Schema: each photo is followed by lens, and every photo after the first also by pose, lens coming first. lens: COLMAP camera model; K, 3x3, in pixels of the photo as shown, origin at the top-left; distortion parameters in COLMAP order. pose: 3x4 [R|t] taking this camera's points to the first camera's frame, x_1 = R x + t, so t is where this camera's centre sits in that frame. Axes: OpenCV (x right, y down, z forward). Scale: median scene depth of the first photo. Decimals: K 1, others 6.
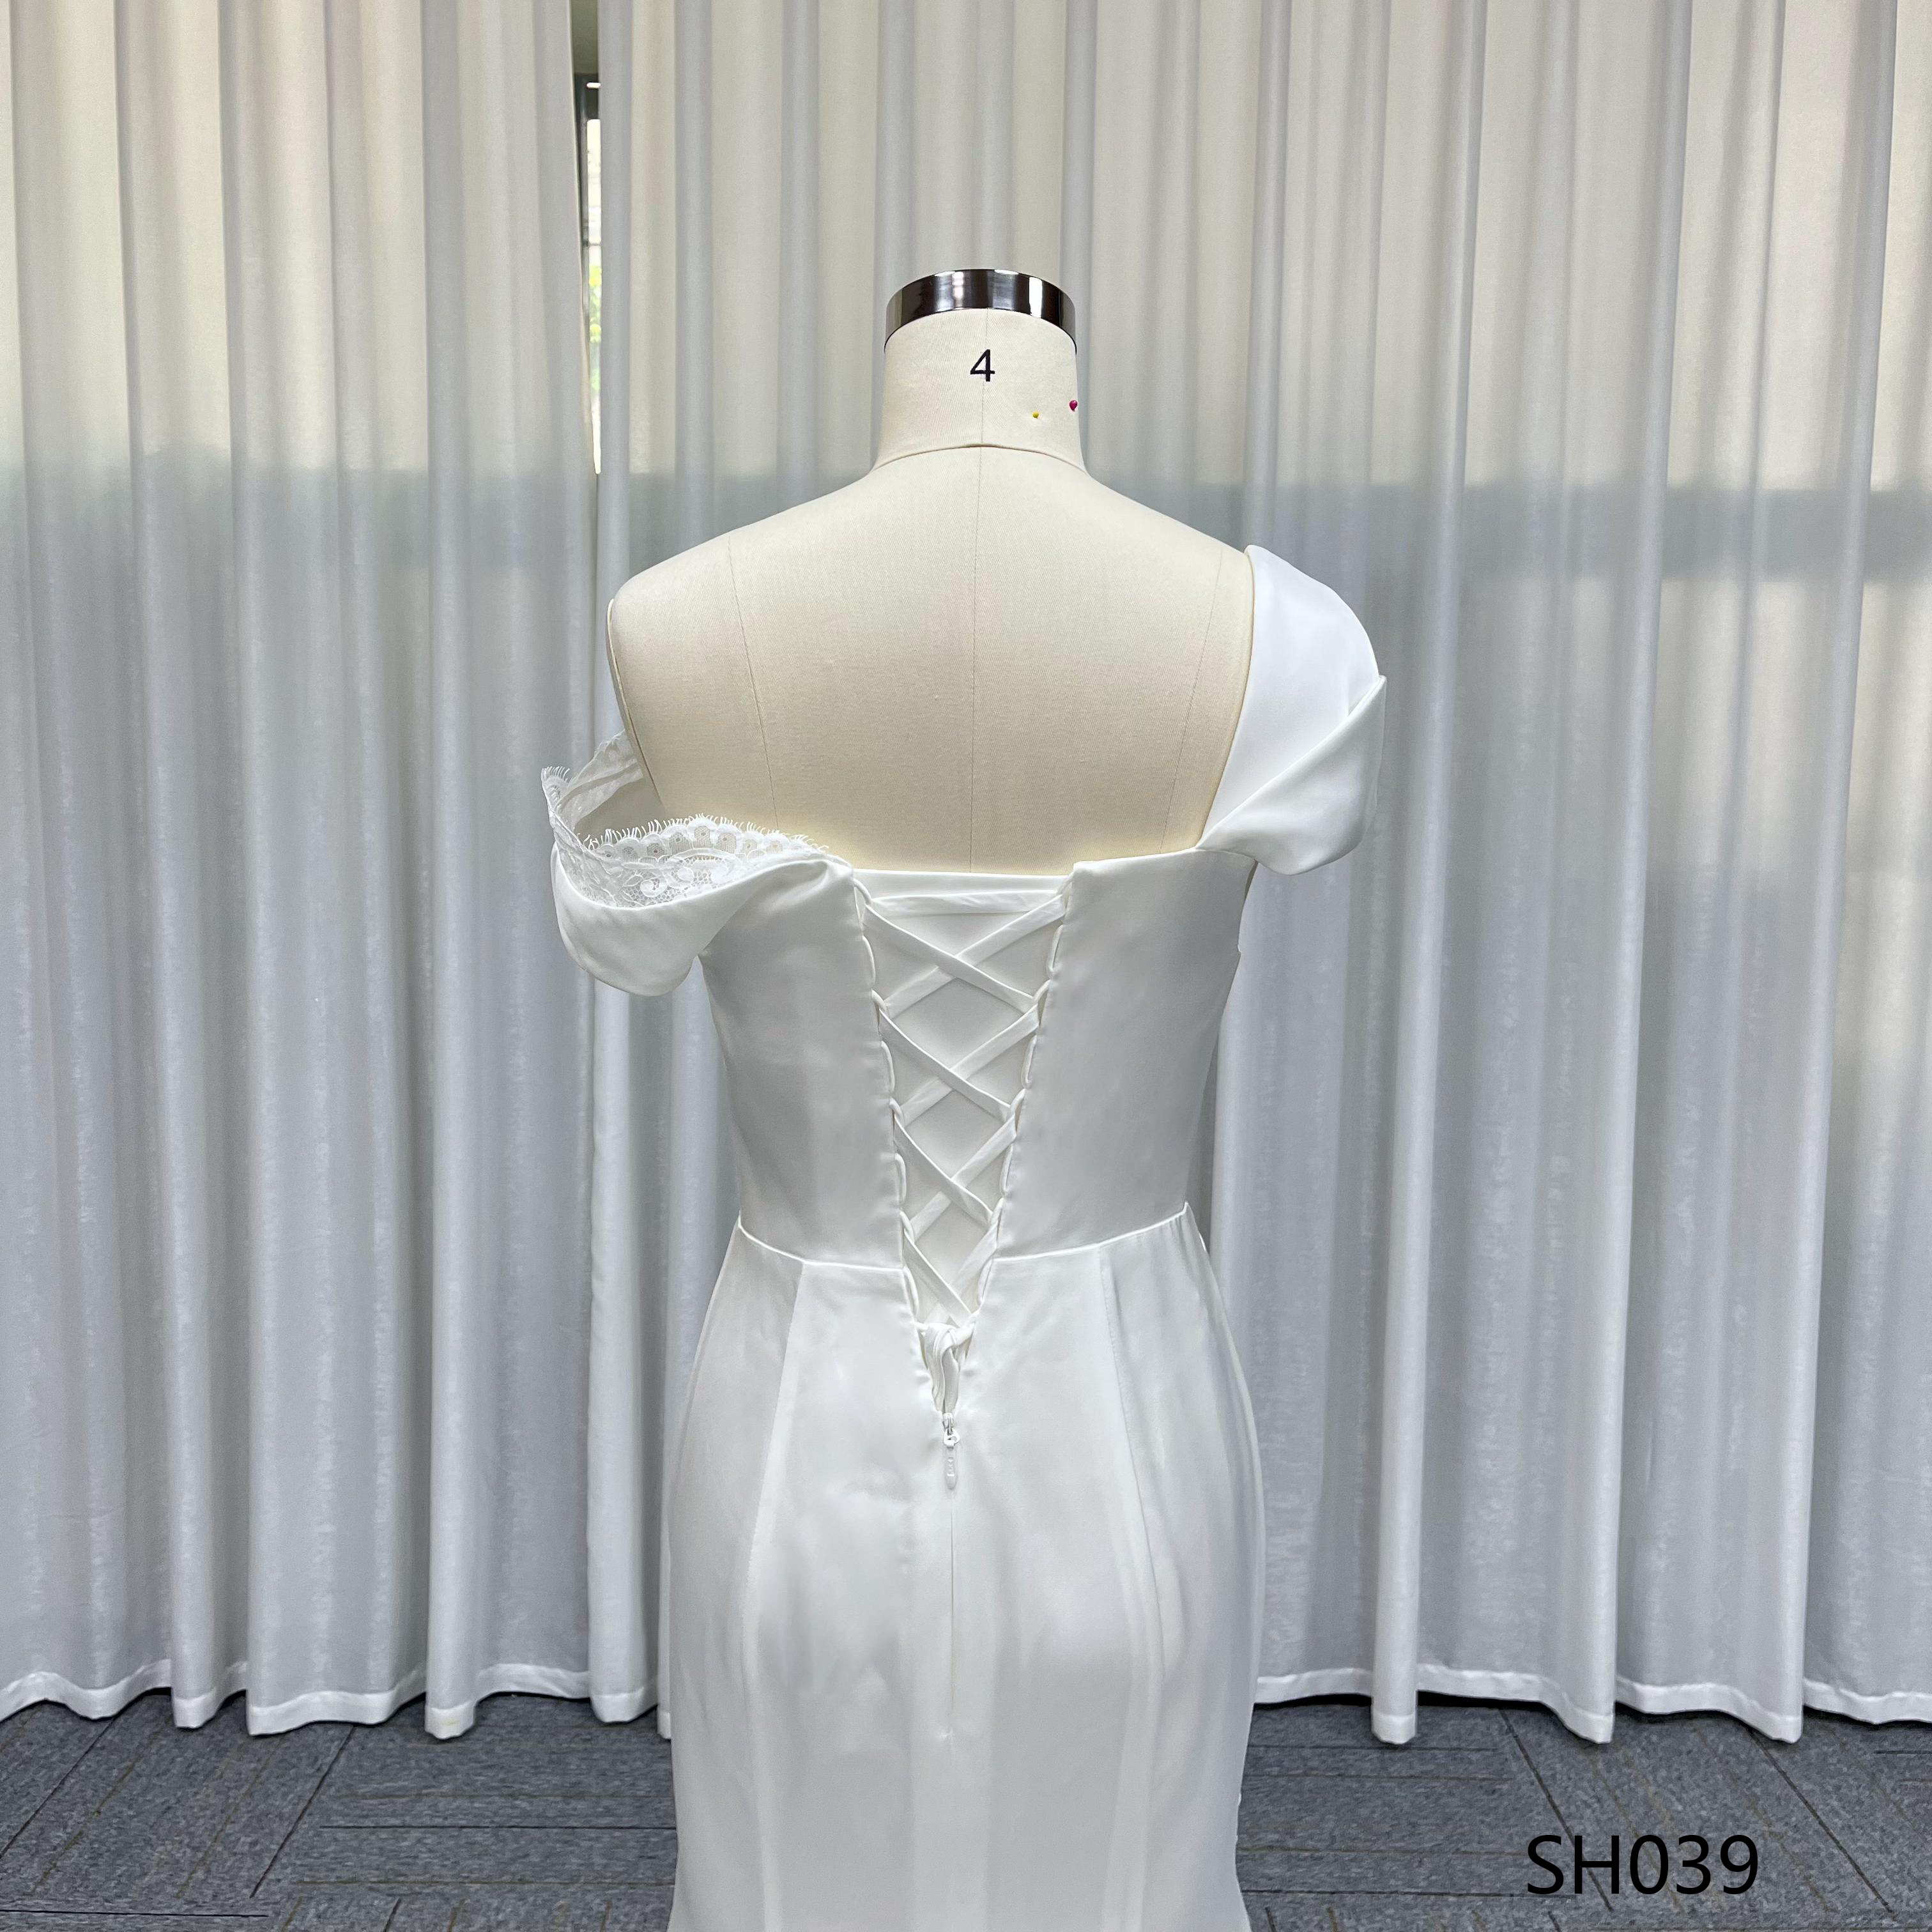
lens RADIAL K [[1972.3, 0, 967.7], [0, 1972.3, 972.4], [0, 0, 1]] dist [0.025528, 0.000000]
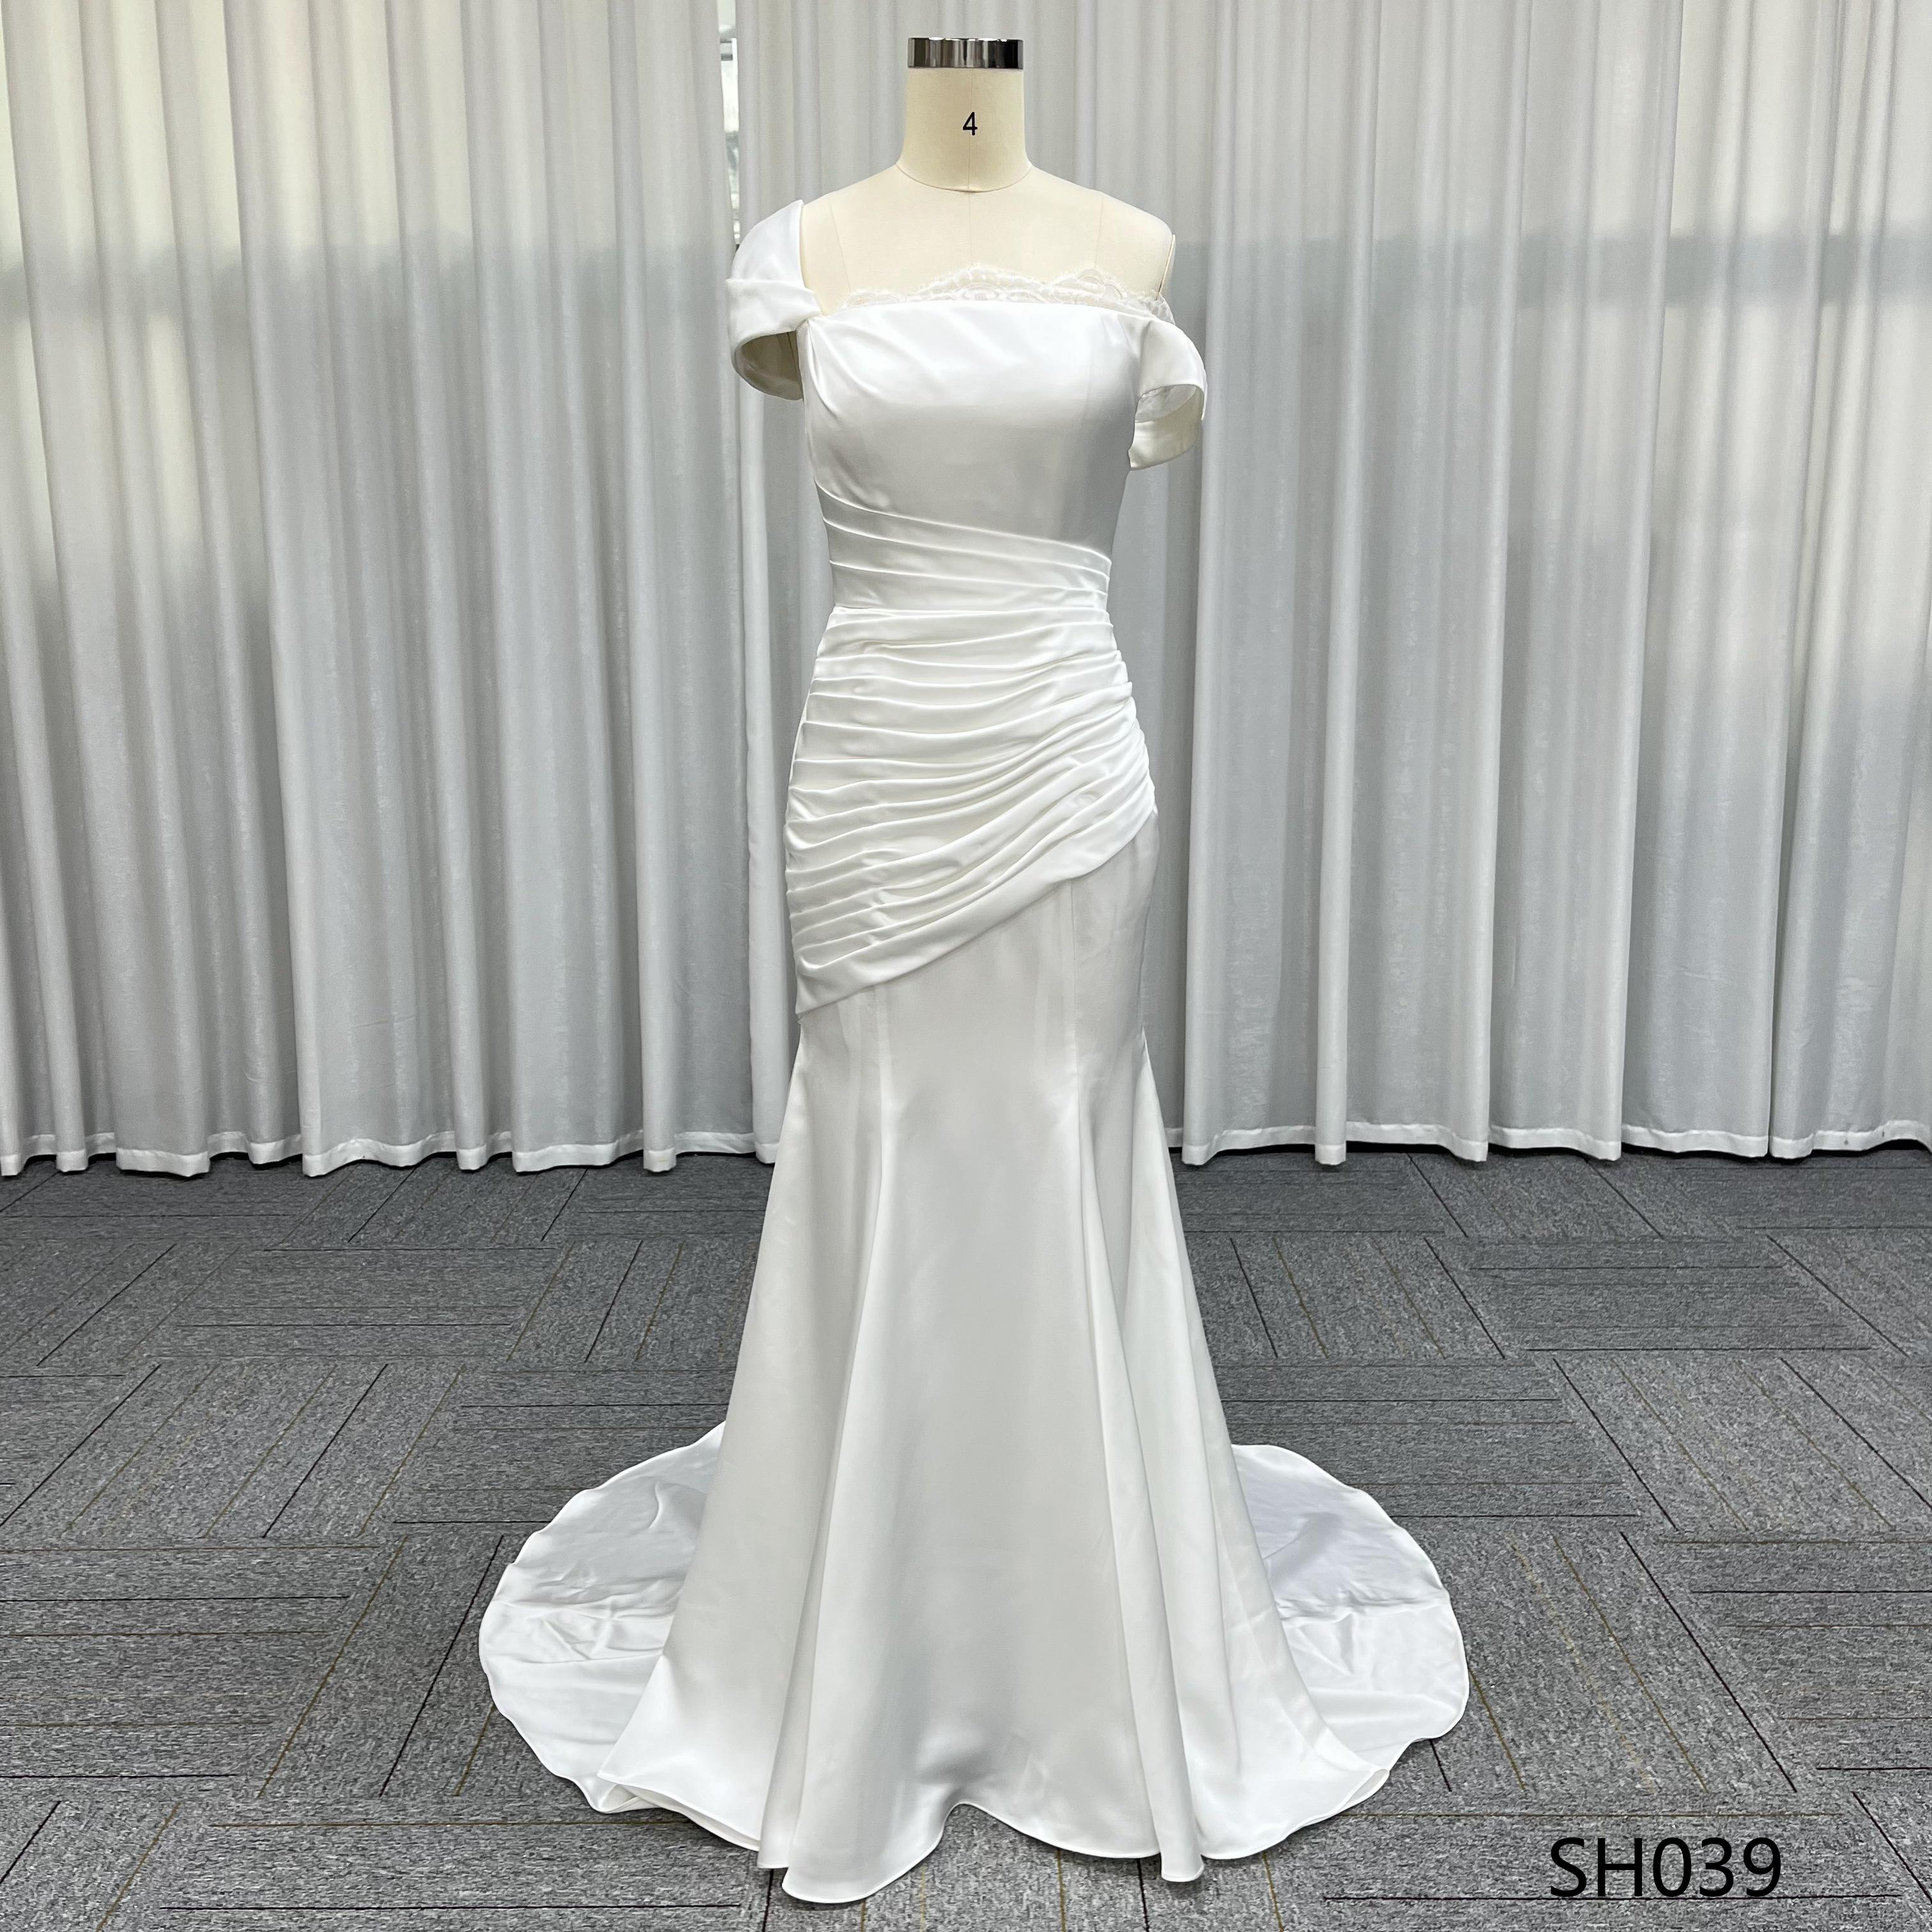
lens RADIAL K [[1972.3, 0, 972.0], [0, 1972.3, 976.3], [0, 0, 1]] dist [0.025528, 0.000000]
pose [[0.999771, -0.018323, -0.011067, -0.018855], [0.019219, 0.996007, 0.087177, 0.130257], [0.009426, -0.087370, 0.996131, -0.386769]]
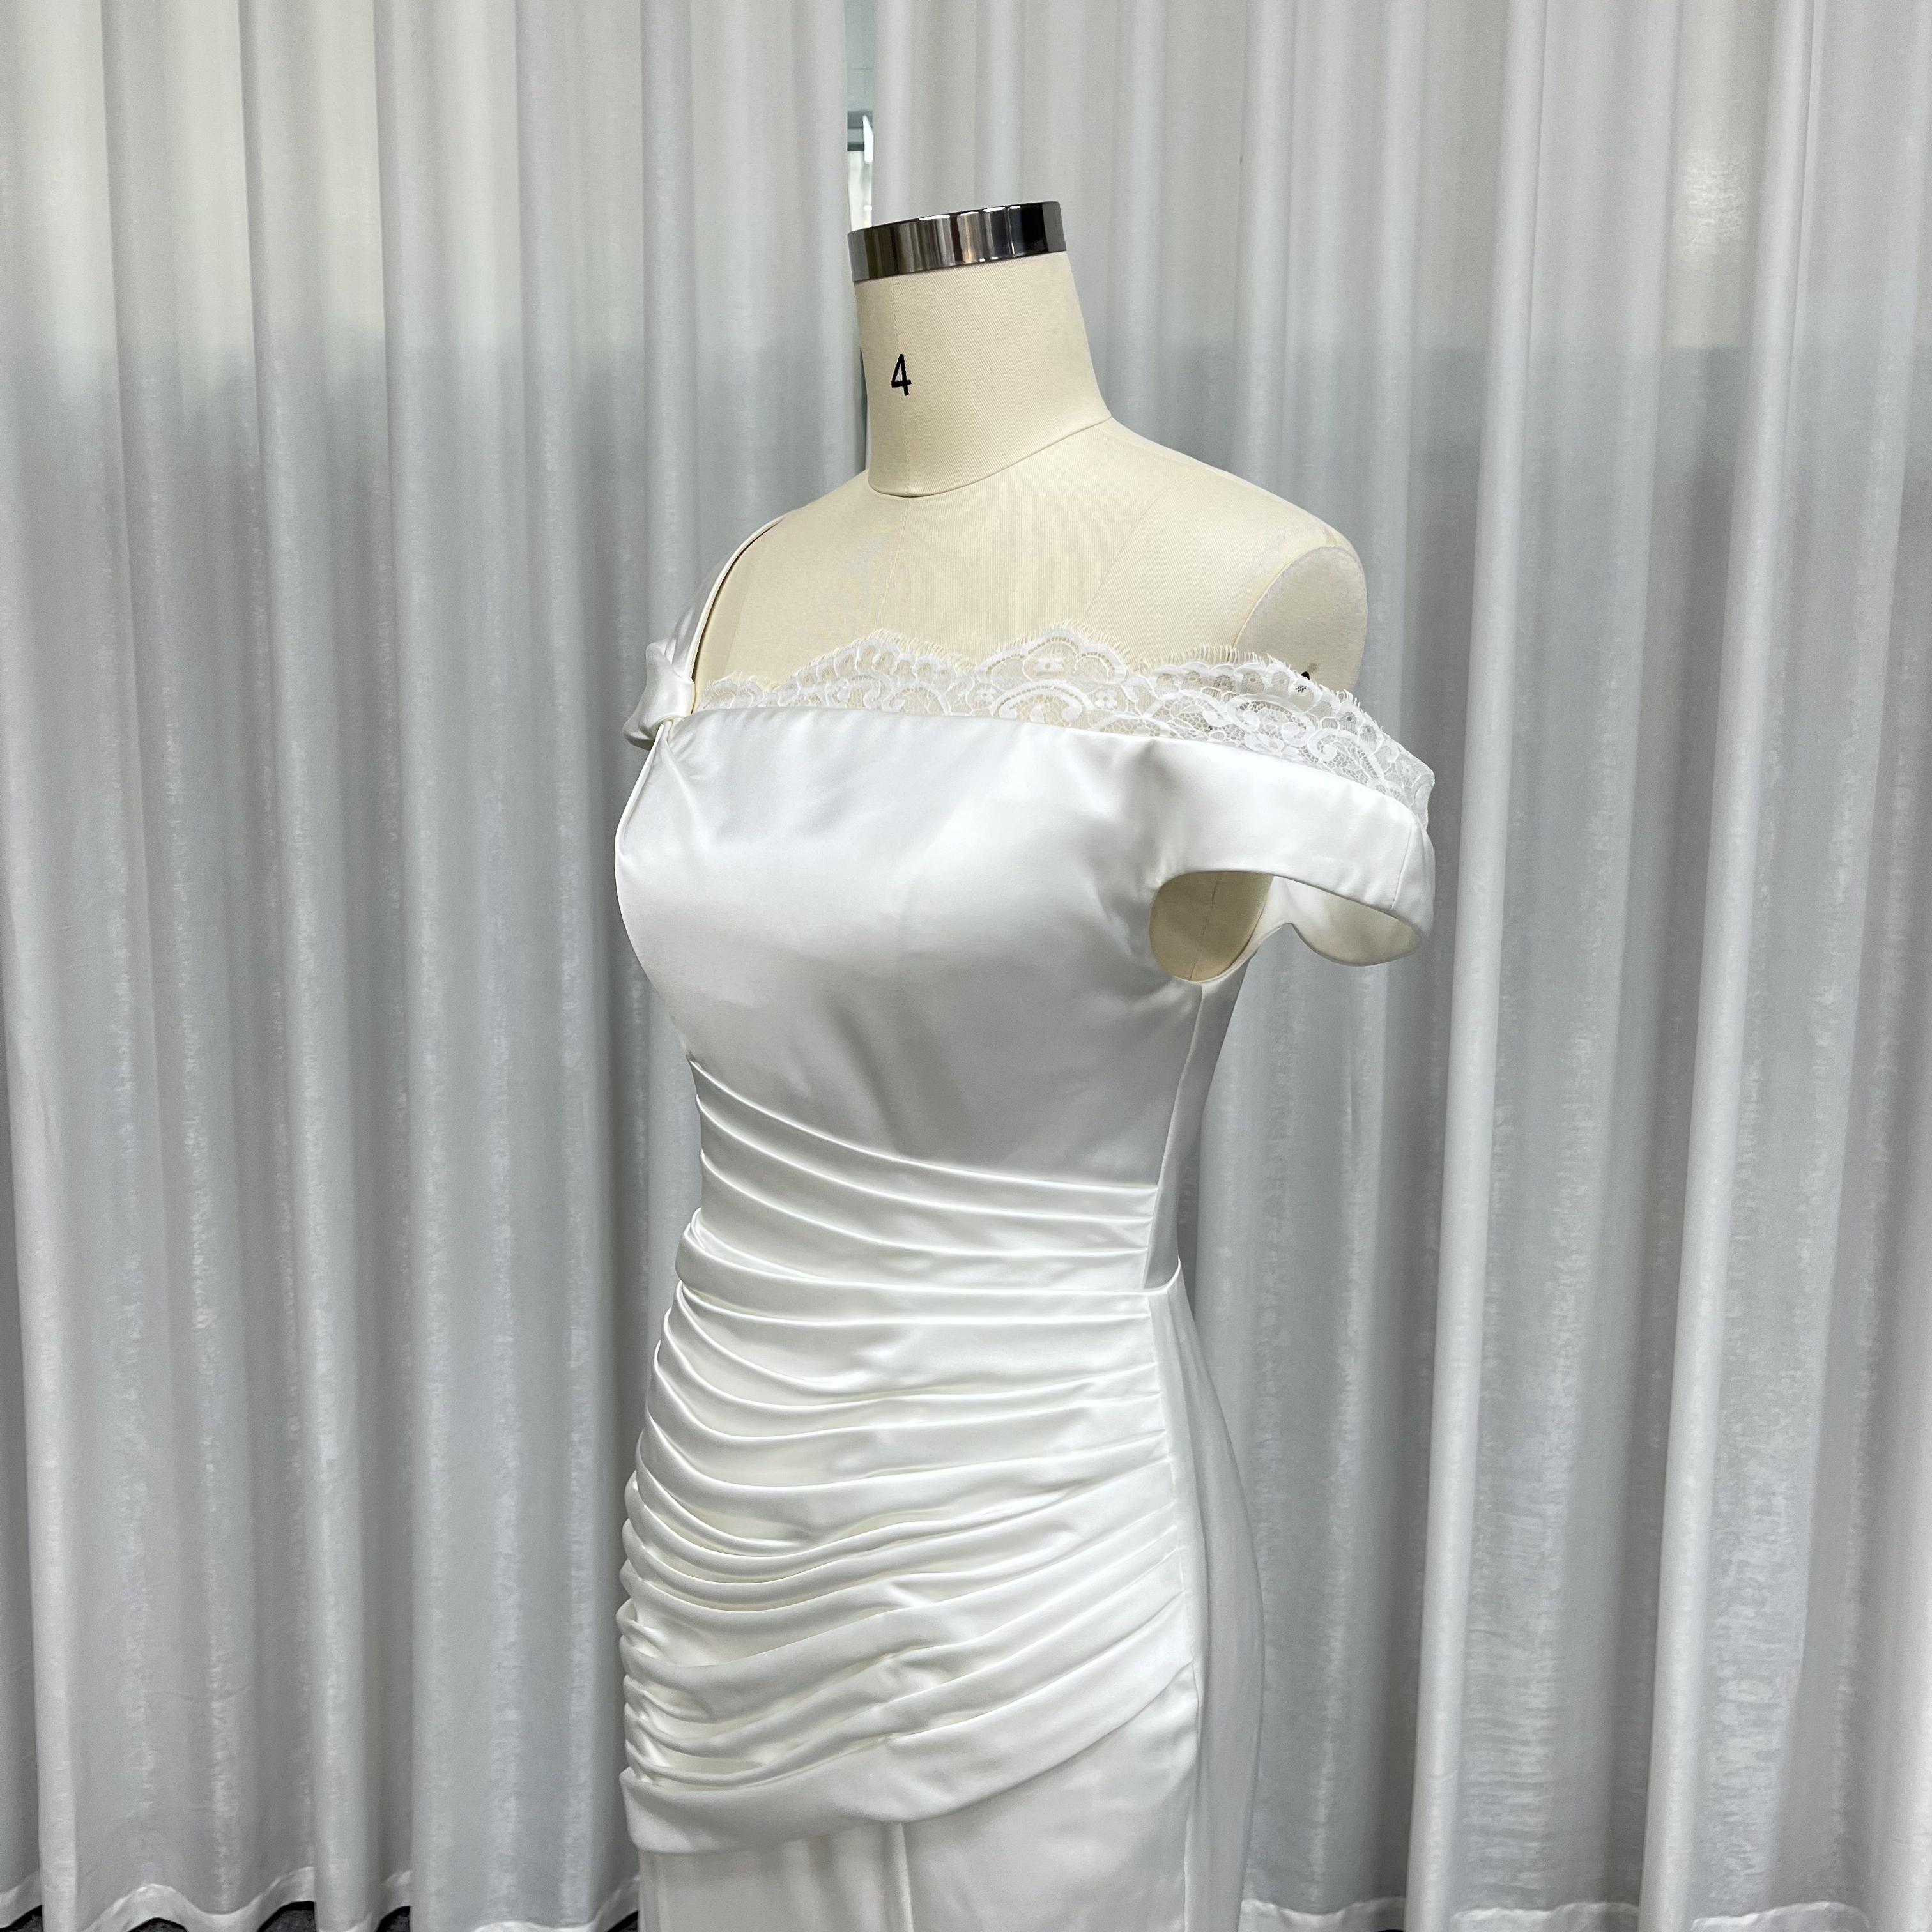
lens RADIAL K [[1972.3, 0, 954.3], [0, 1972.3, 951.8], [0, 0, 1]] dist [0.025528, 0.000000]
pose [[0.999191, -0.003182, -0.040098, -0.118415], [0.003948, 0.999811, 0.019030, -0.034773], [0.040030, -0.019173, 0.999015, 0.237325]]
